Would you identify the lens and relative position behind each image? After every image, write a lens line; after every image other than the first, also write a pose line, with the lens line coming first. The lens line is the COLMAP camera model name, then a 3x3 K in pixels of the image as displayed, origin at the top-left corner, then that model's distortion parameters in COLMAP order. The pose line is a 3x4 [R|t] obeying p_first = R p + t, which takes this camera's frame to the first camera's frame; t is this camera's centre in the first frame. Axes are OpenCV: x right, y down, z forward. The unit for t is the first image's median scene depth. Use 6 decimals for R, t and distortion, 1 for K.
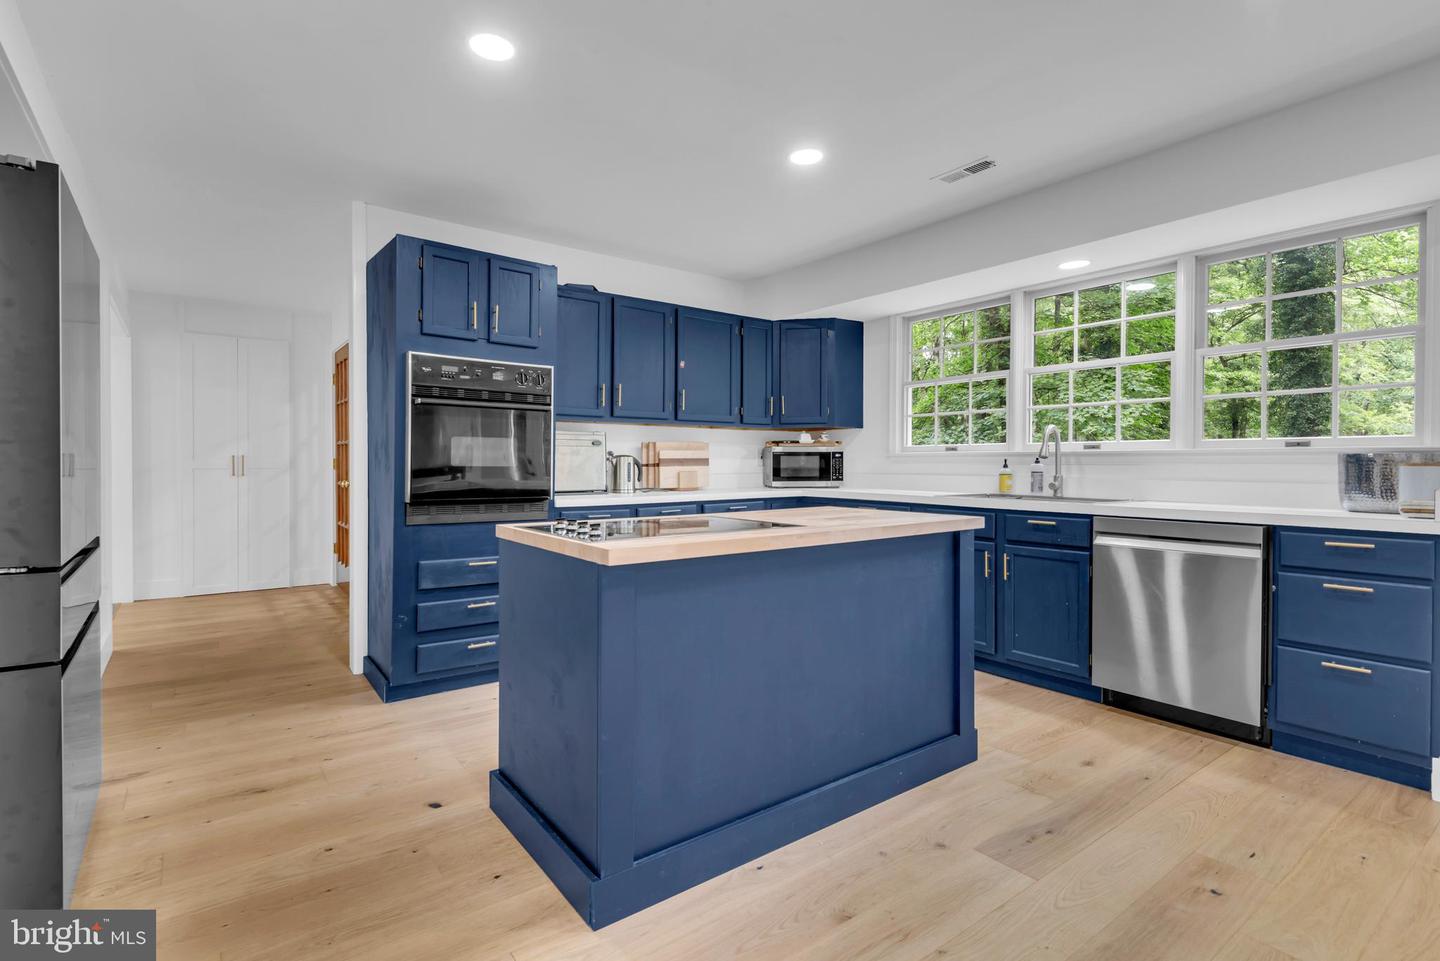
lens RADIAL K [[684.3, 0, 711.7], [0, 684.3, 476.0], [0, 0, 1]] dist [0.012559, -0.006706]
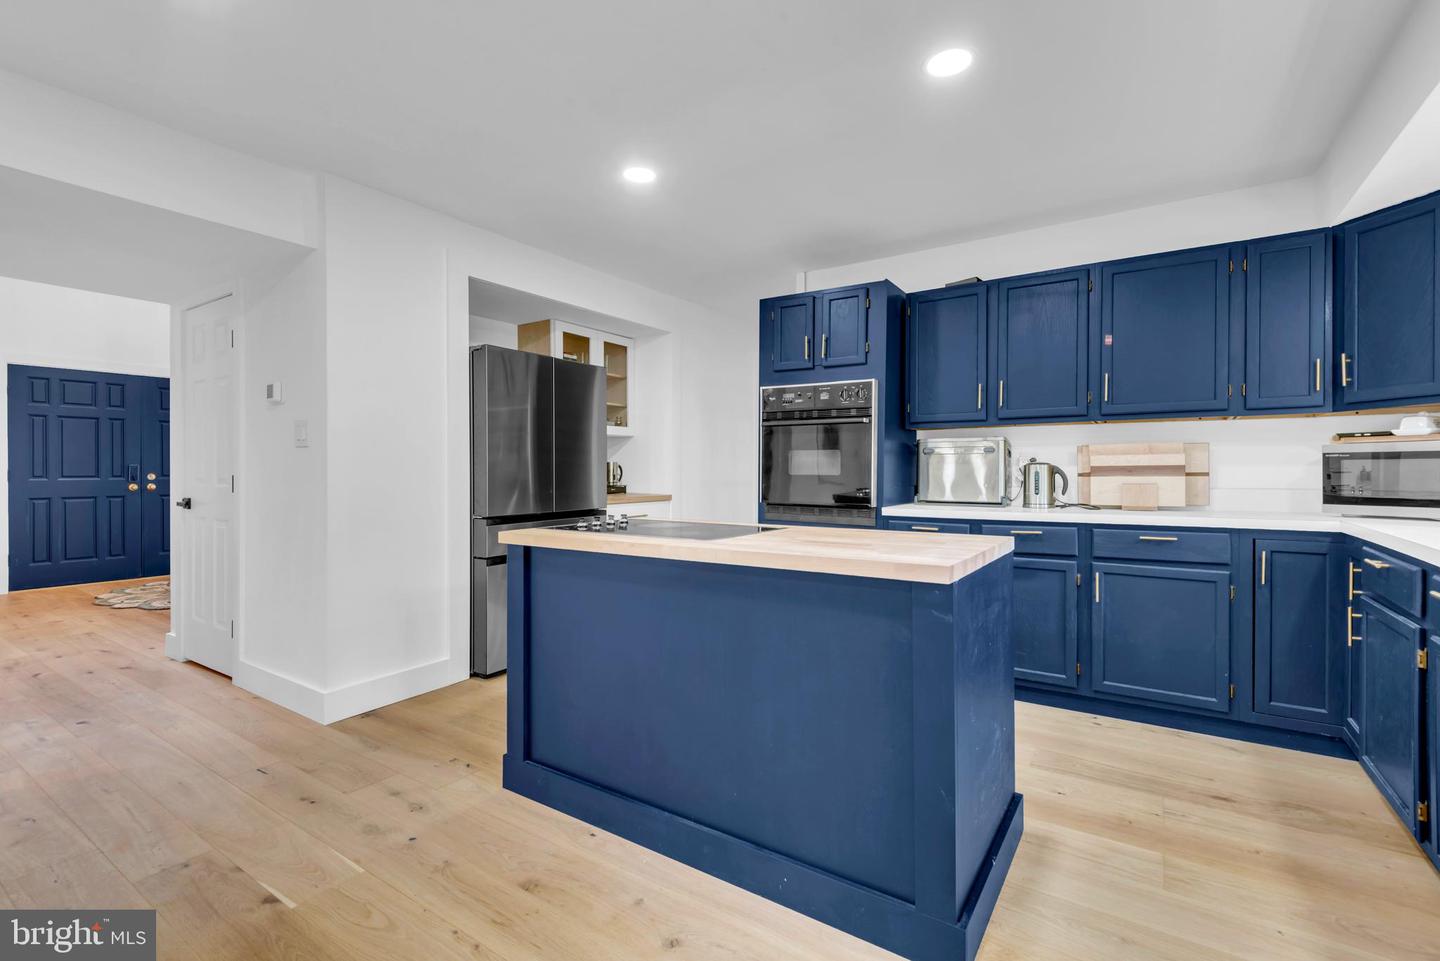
lens RADIAL K [[648.7, 0, 710.2], [0, 648.7, 472.6], [0, 0, 1]] dist [0.021057, -0.008958]
pose [[0.322138, 0.003612, -0.946686, 0.532547], [-0.016629, 0.999860, -0.001844, -0.010655], [0.946547, 0.016337, 0.322152, 0.386086]]
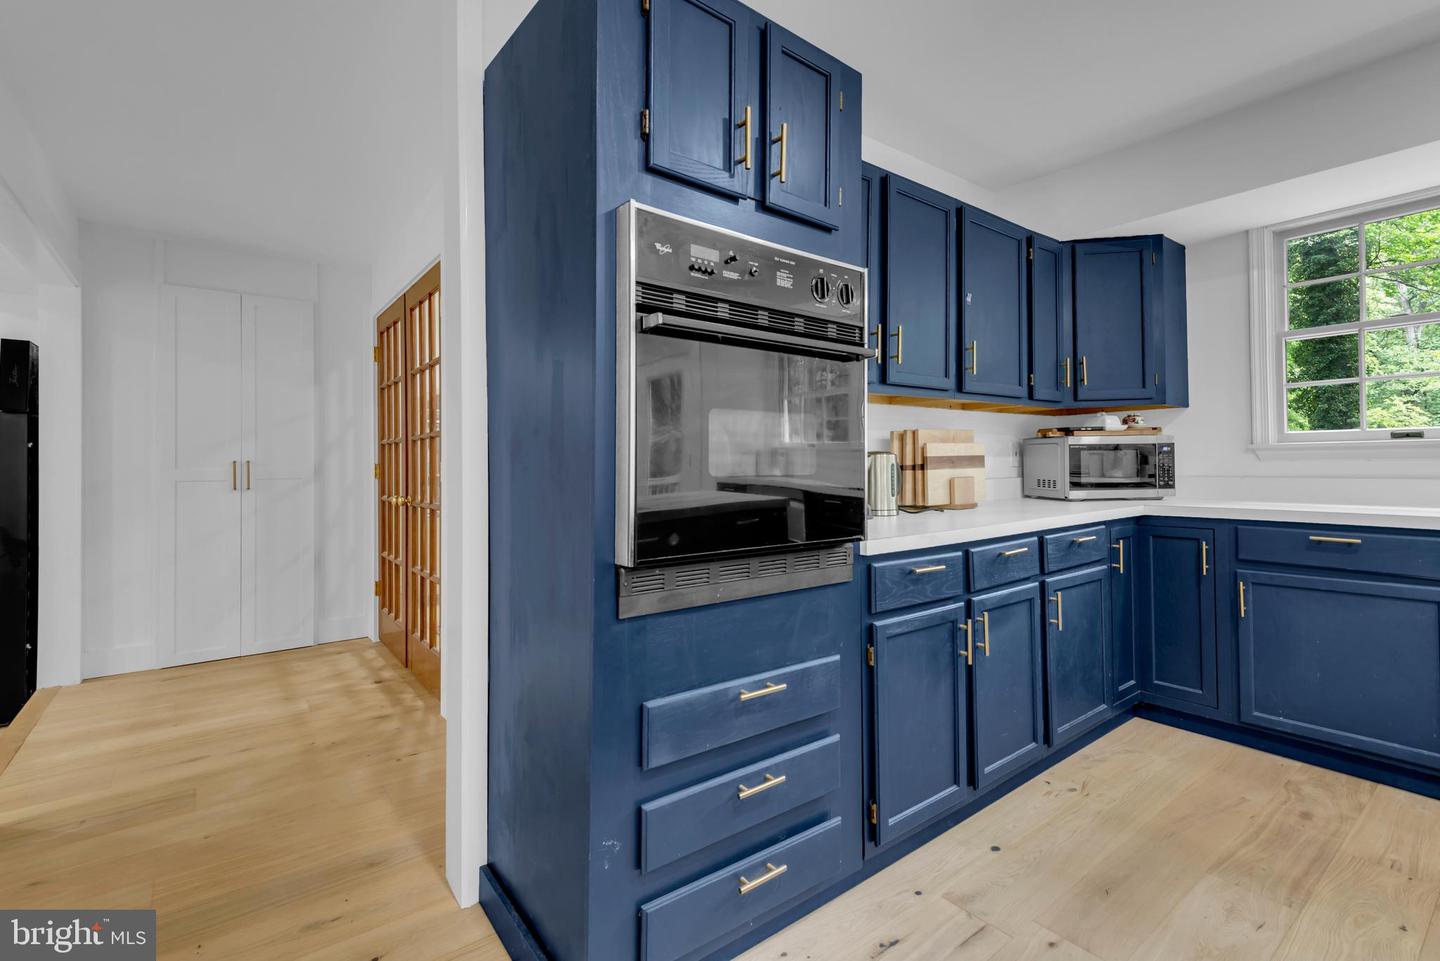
lens RADIAL K [[648.7, 0, 698.4], [0, 648.7, 460.1], [0, 0, 1]] dist [0.021057, -0.008958]
pose [[0.999916, -0.012180, -0.004440, -0.301798], [0.012067, 0.999623, -0.024680, -0.011485], [0.004739, 0.024624, 0.999686, 0.460941]]
